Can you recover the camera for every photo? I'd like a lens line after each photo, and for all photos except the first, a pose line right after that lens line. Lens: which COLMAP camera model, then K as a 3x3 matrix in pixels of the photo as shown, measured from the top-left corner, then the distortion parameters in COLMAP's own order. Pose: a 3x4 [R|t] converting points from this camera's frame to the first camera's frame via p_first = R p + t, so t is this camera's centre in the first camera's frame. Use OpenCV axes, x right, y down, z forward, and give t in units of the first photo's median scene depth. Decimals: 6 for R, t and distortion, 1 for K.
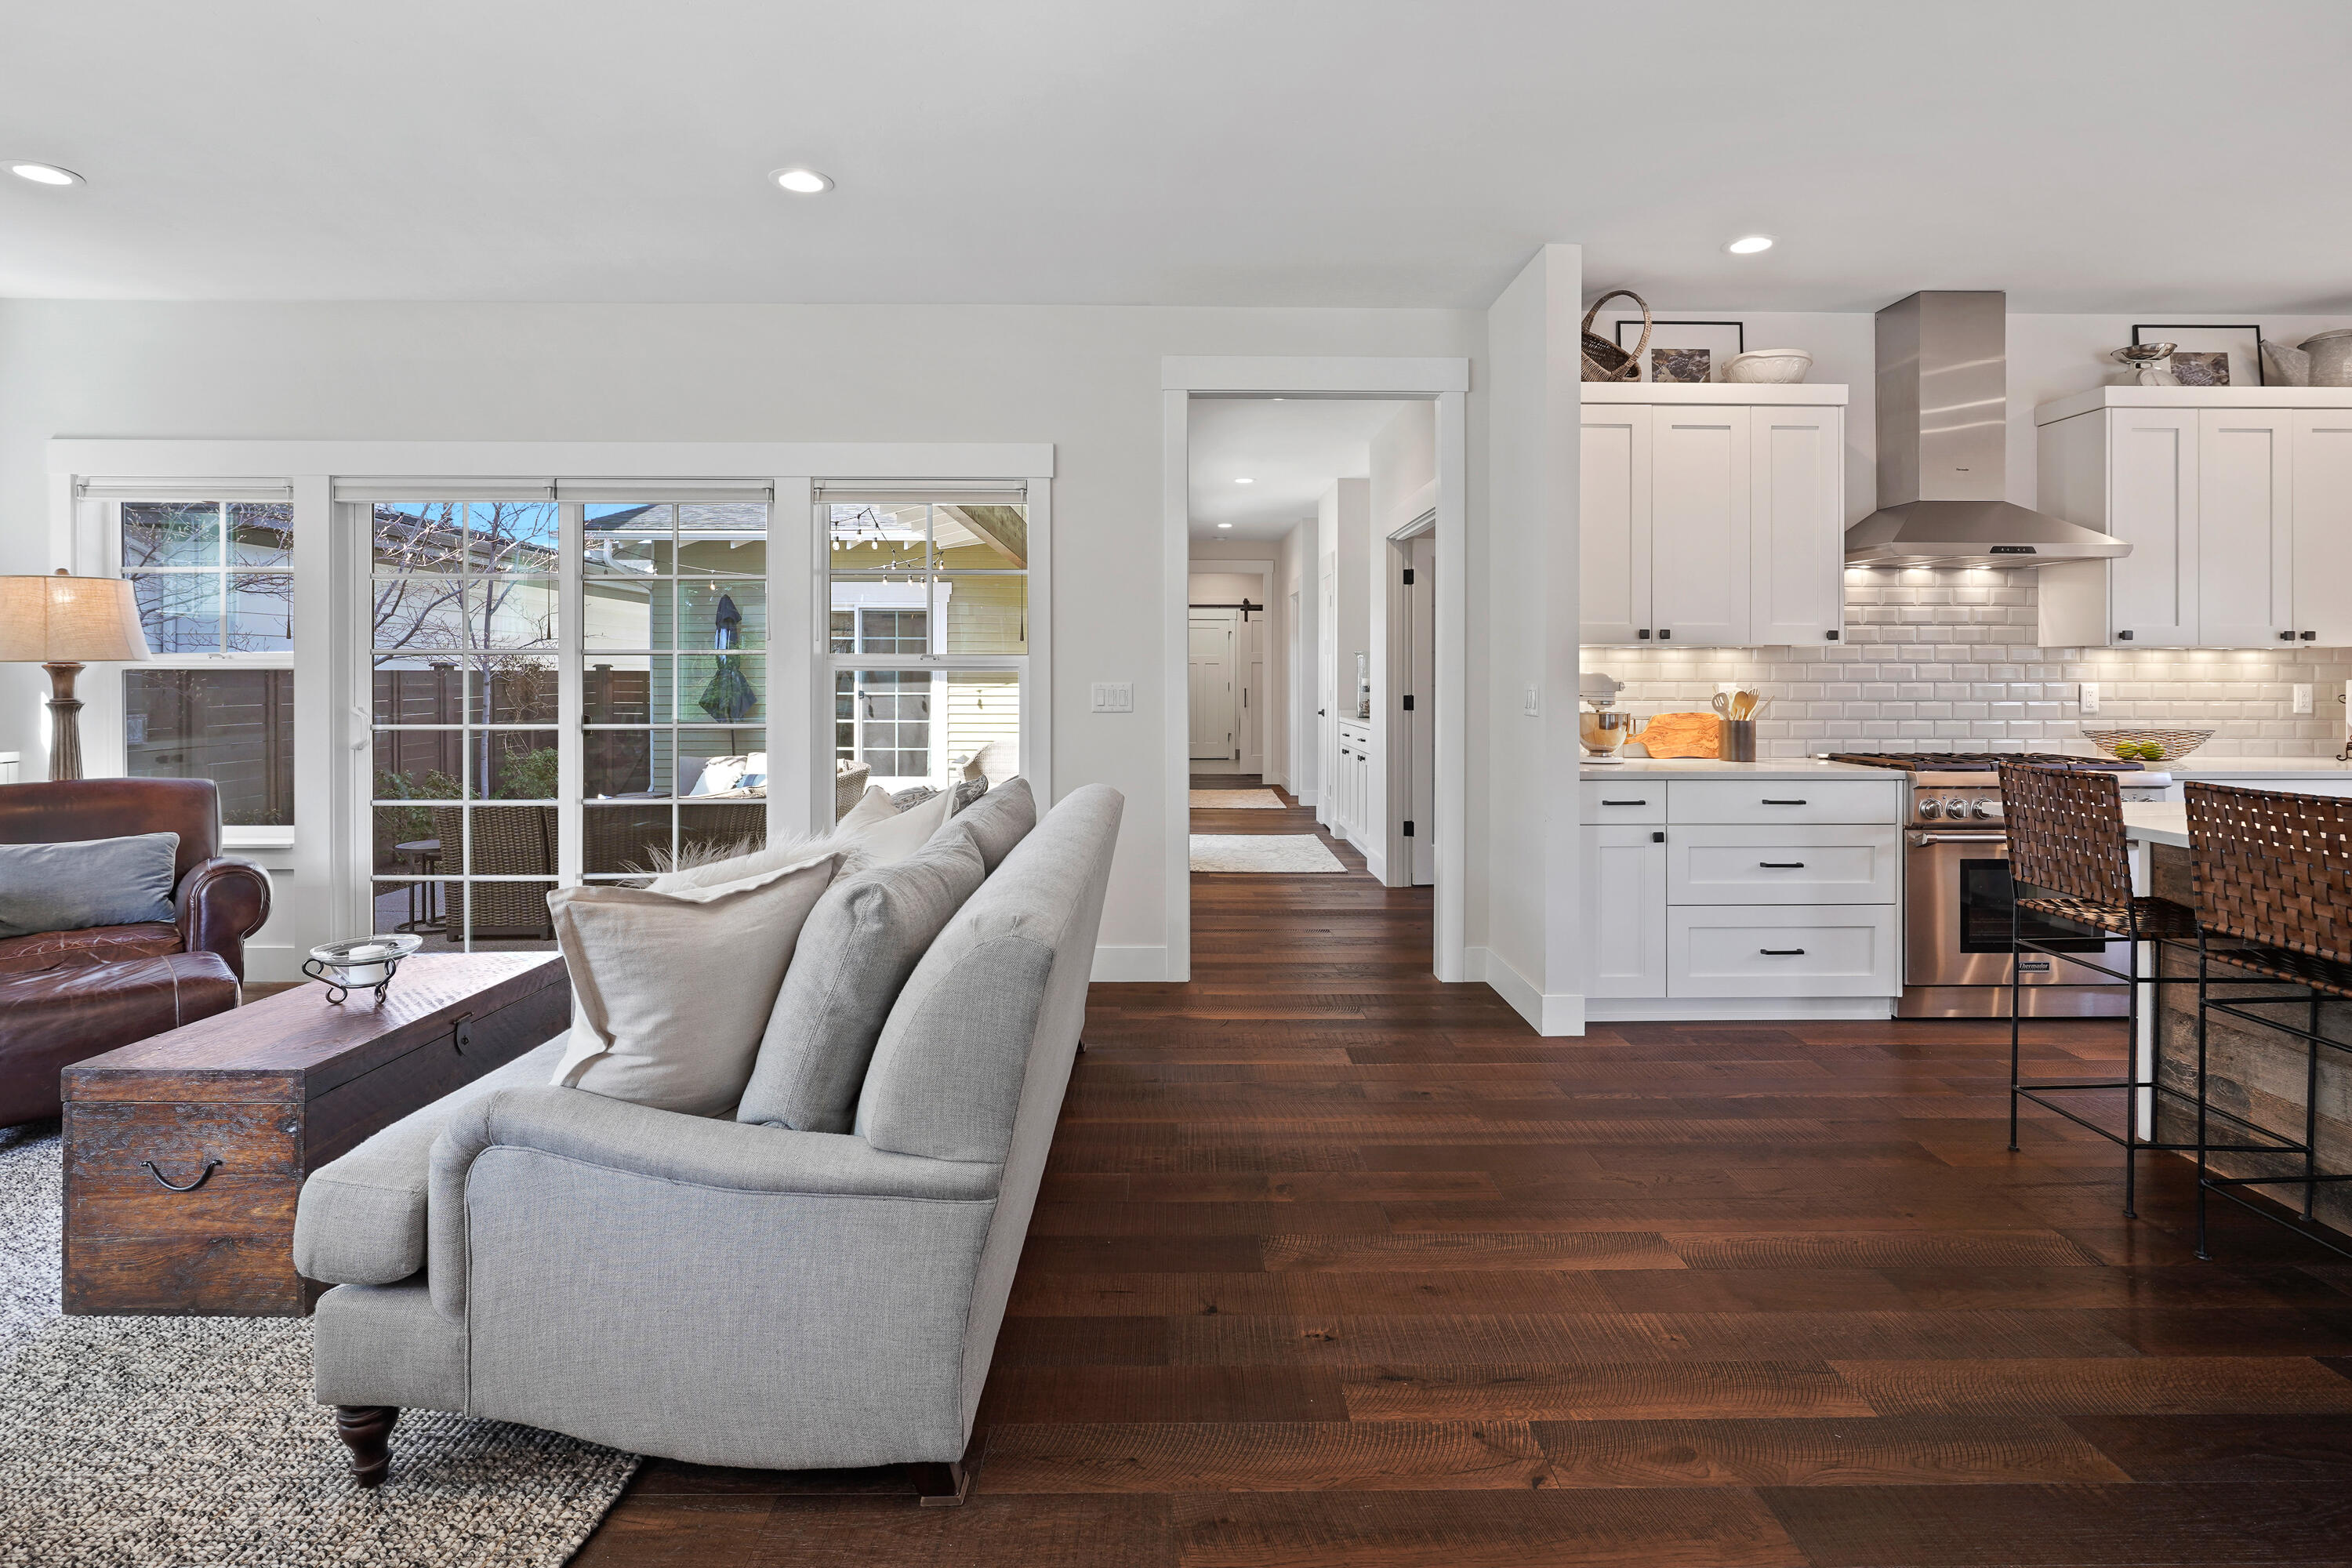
lens RADIAL K [[1147.5, 0, 1187.3], [0, 1147.5, 674.0], [0, 0, 1]] dist [-0.010336, 0.006441]
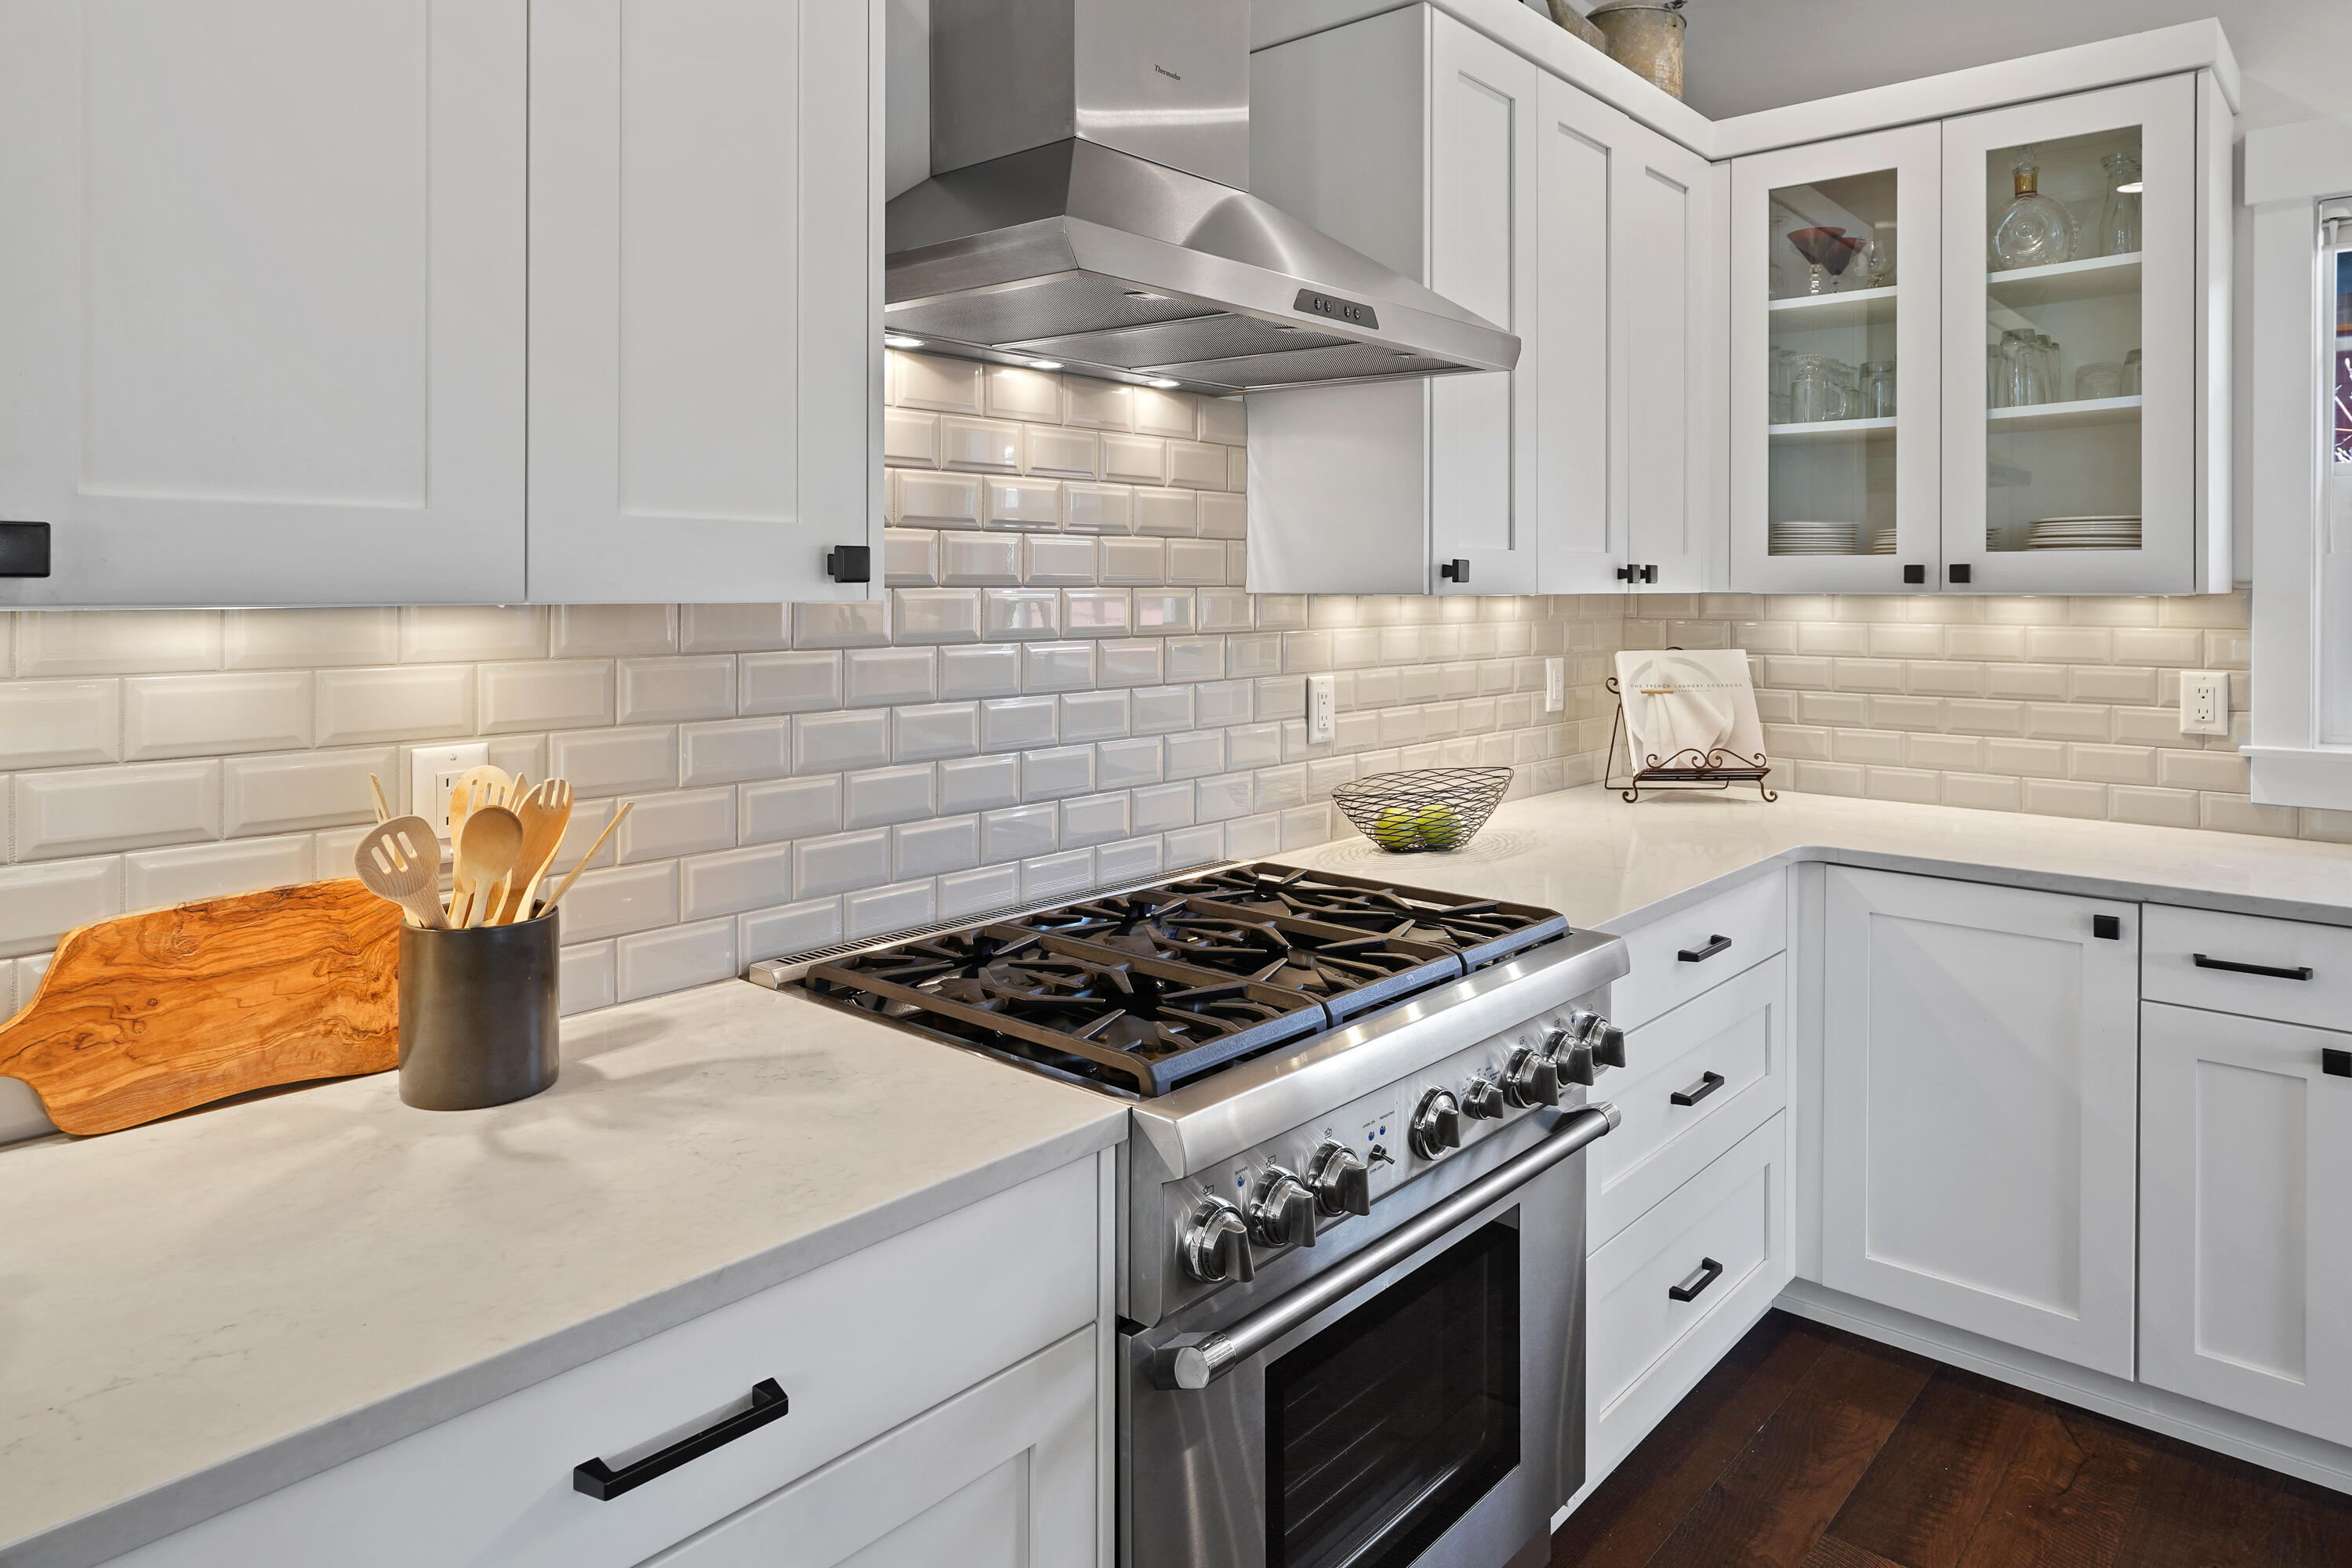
lens RADIAL K [[1471.9, 0, 1189.0], [0, 1471.9, 592.5], [0, 0, 1]] dist [-0.001997, -0.000447]
pose [[0.671943, -0.004256, 0.740591, 0.339829], [-0.001347, 0.999975, 0.006969, -0.027292], [-0.740602, -0.005680, 0.671920, 0.660715]]
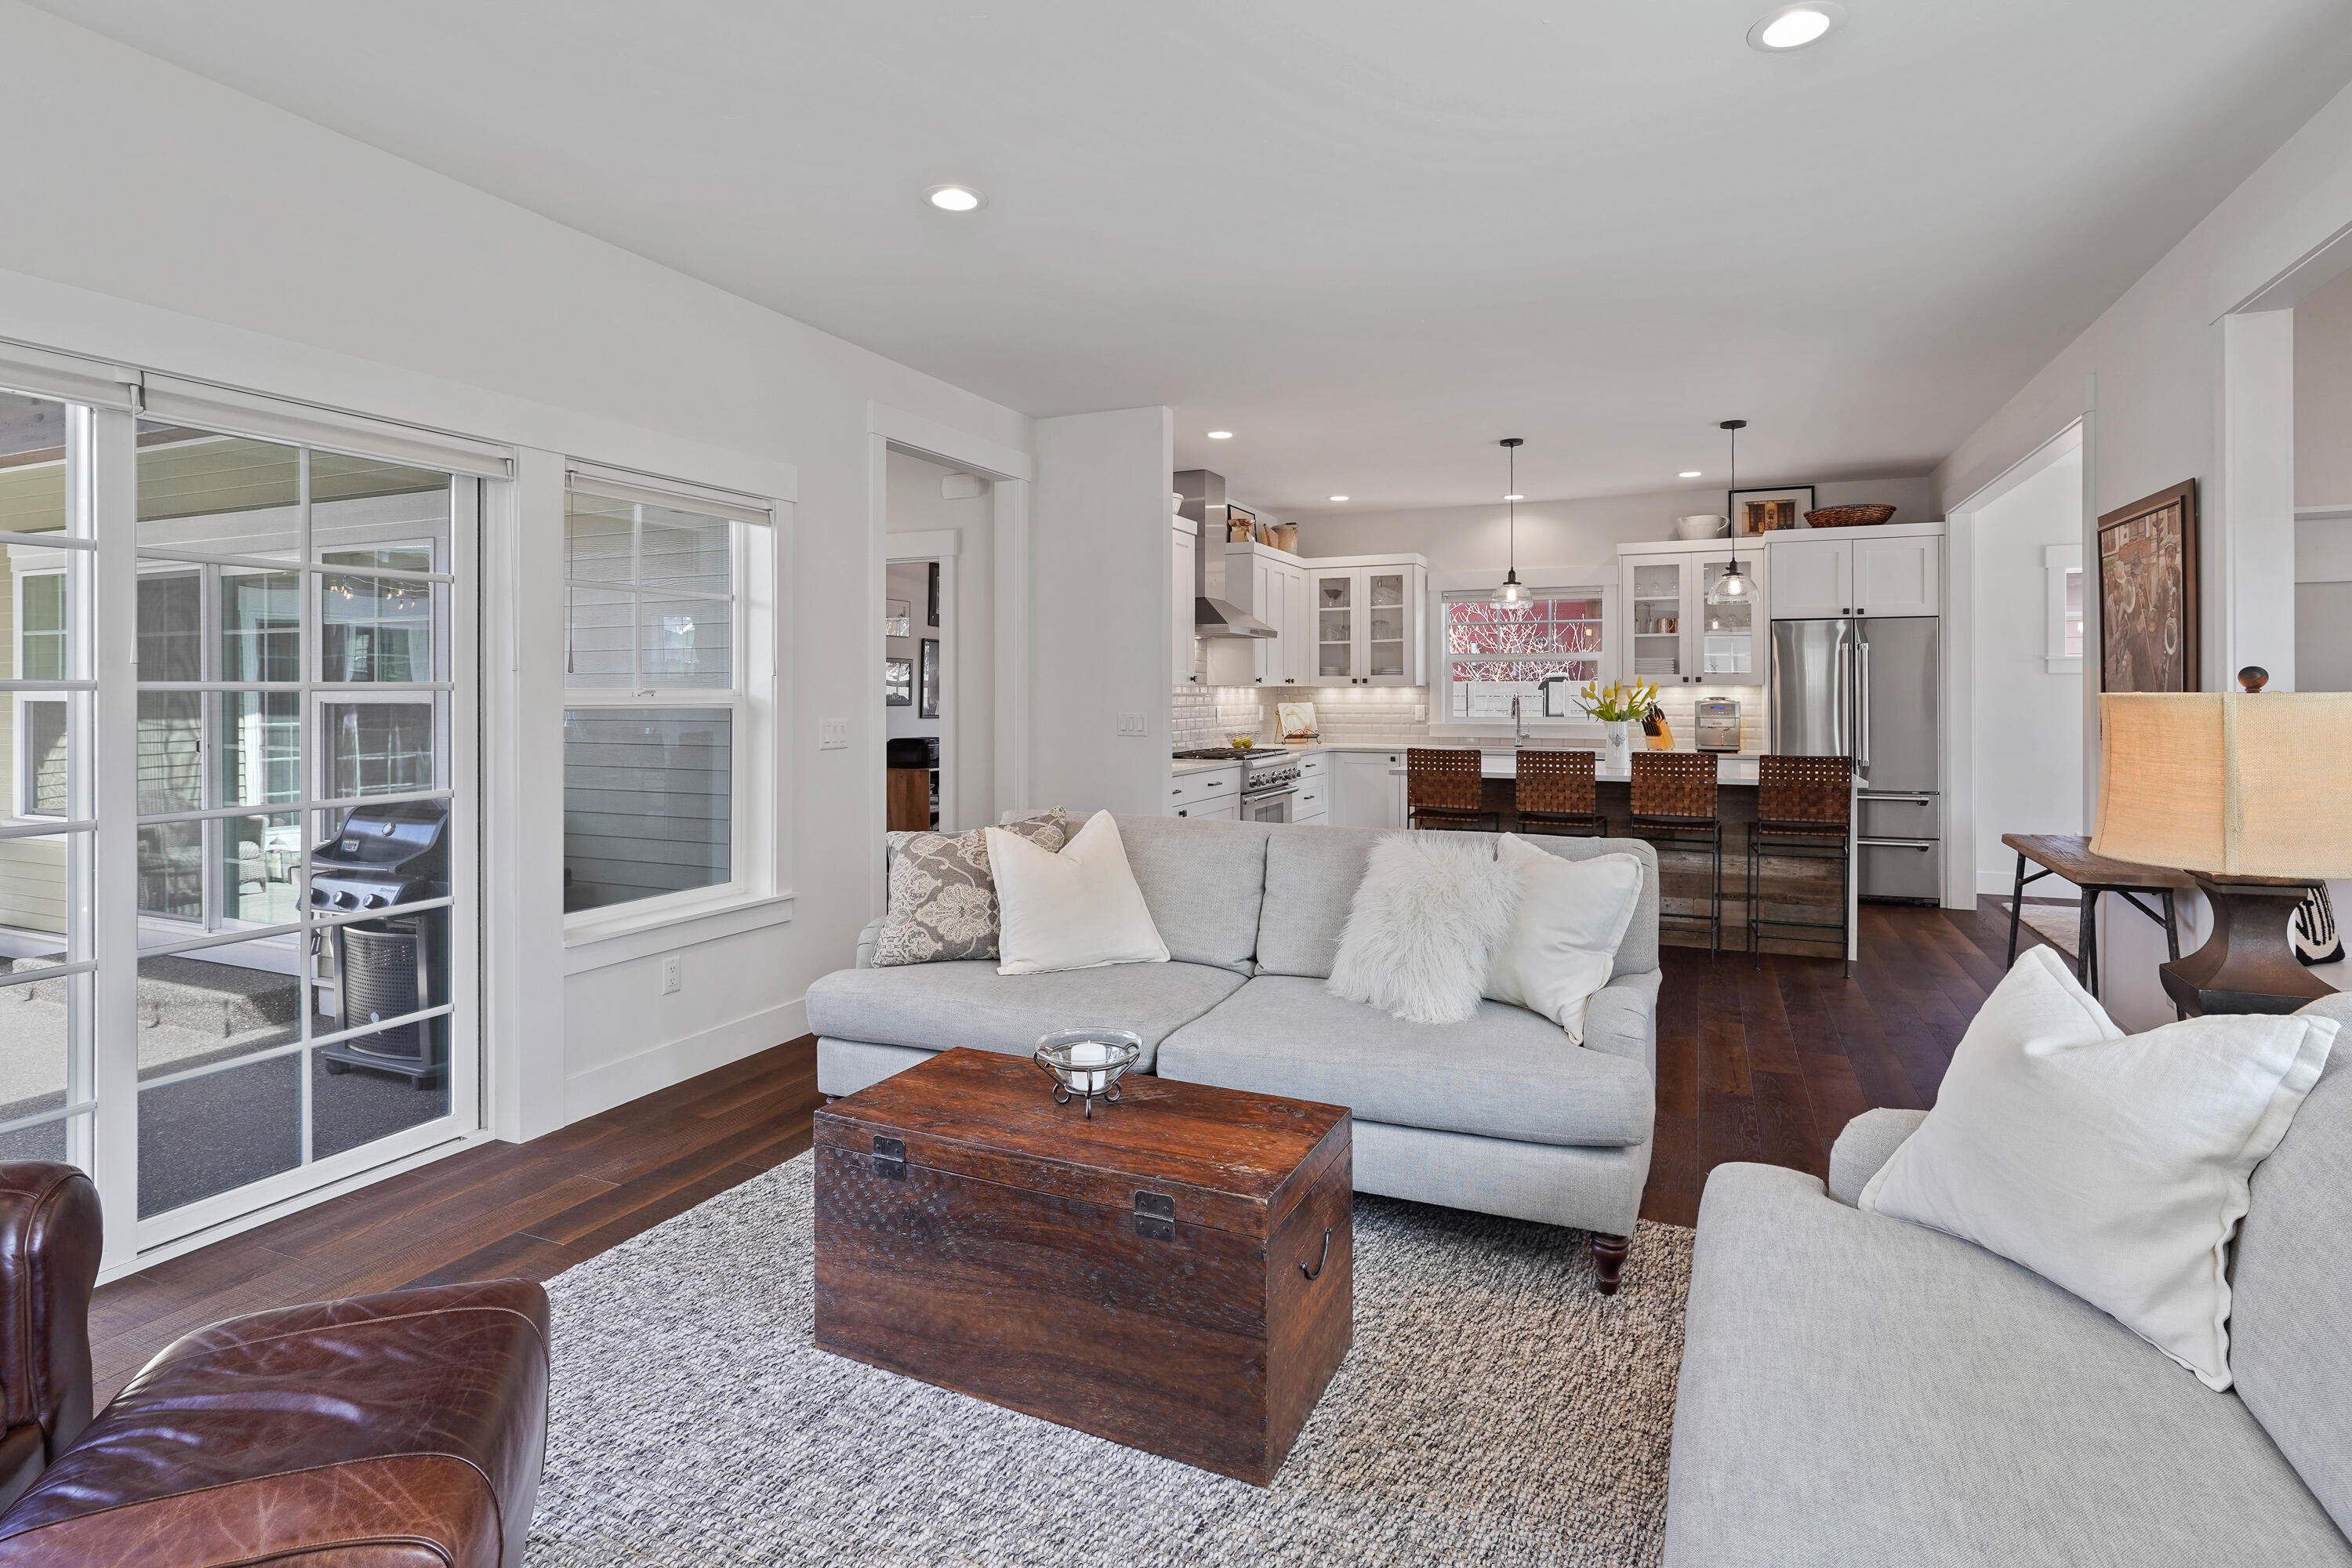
lens RADIAL K [[1147.5, 0, 1177.9], [0, 1147.5, 694.4], [0, 0, 1]] dist [-0.010336, 0.006441]
pose [[0.436744, -0.003391, 0.899580, -0.798220], [0.000496, 0.999994, 0.003528, -0.016006], [-0.899586, -0.001094, 0.436743, 0.295437]]
